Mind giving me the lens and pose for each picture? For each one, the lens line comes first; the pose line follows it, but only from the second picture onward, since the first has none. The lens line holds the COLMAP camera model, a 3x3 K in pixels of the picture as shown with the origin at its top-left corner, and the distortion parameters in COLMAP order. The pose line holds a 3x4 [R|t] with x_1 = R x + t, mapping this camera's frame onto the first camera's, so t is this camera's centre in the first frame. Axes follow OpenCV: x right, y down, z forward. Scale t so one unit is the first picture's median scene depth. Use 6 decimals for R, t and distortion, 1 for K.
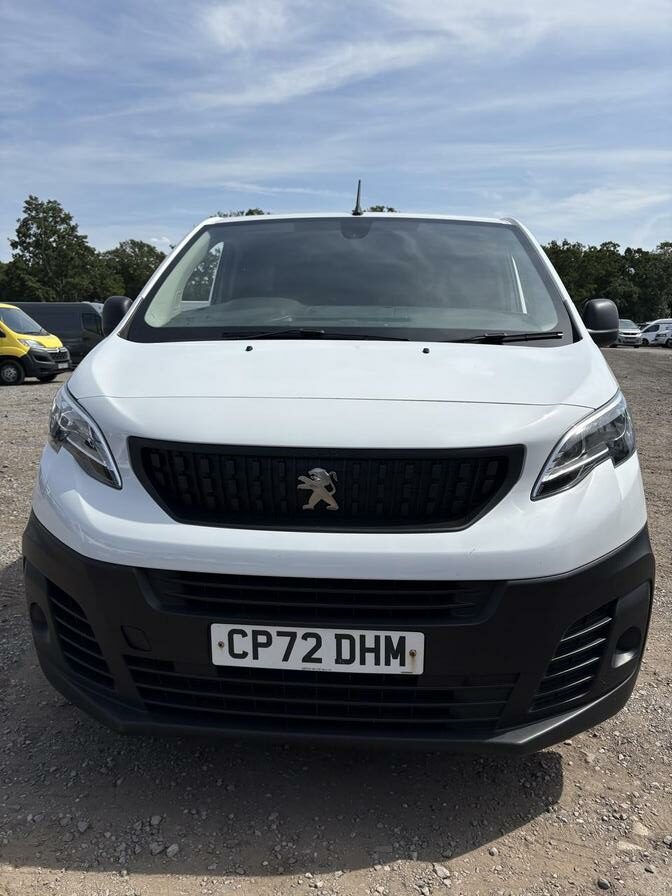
lens RADIAL K [[709.5, 0, 359.5], [0, 709.5, 448.4], [0, 0, 1]] dist [0.031964, -0.008166]
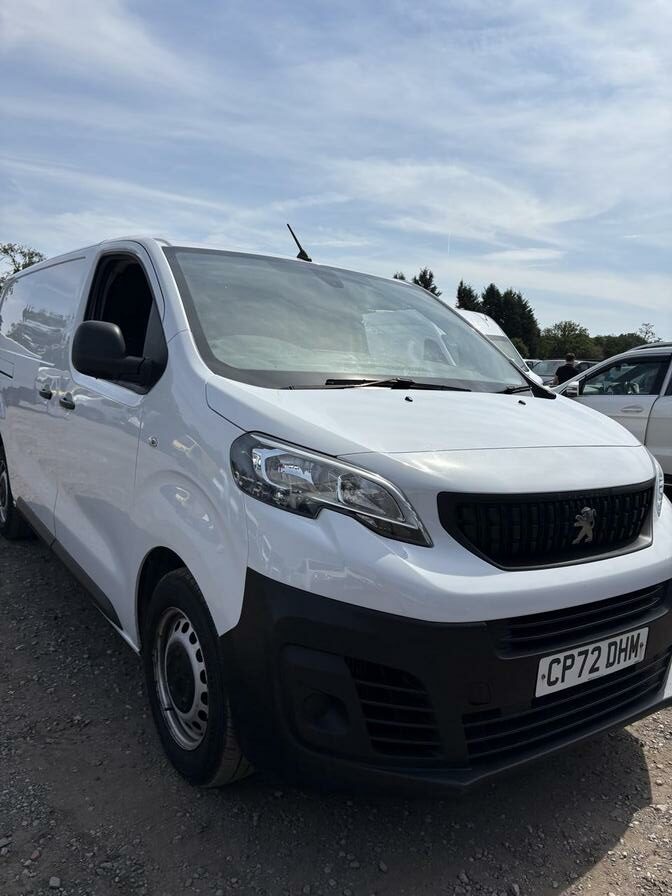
lens RADIAL K [[709.5, 0, 359.5], [0, 709.5, 448.4], [0, 0, 1]] dist [0.031964, -0.008166]
pose [[0.738376, -0.033099, 0.673576, -1.130779], [0.053076, 0.998549, -0.009115, -0.078740], [-0.672297, 0.042482, 0.739062, 0.368930]]
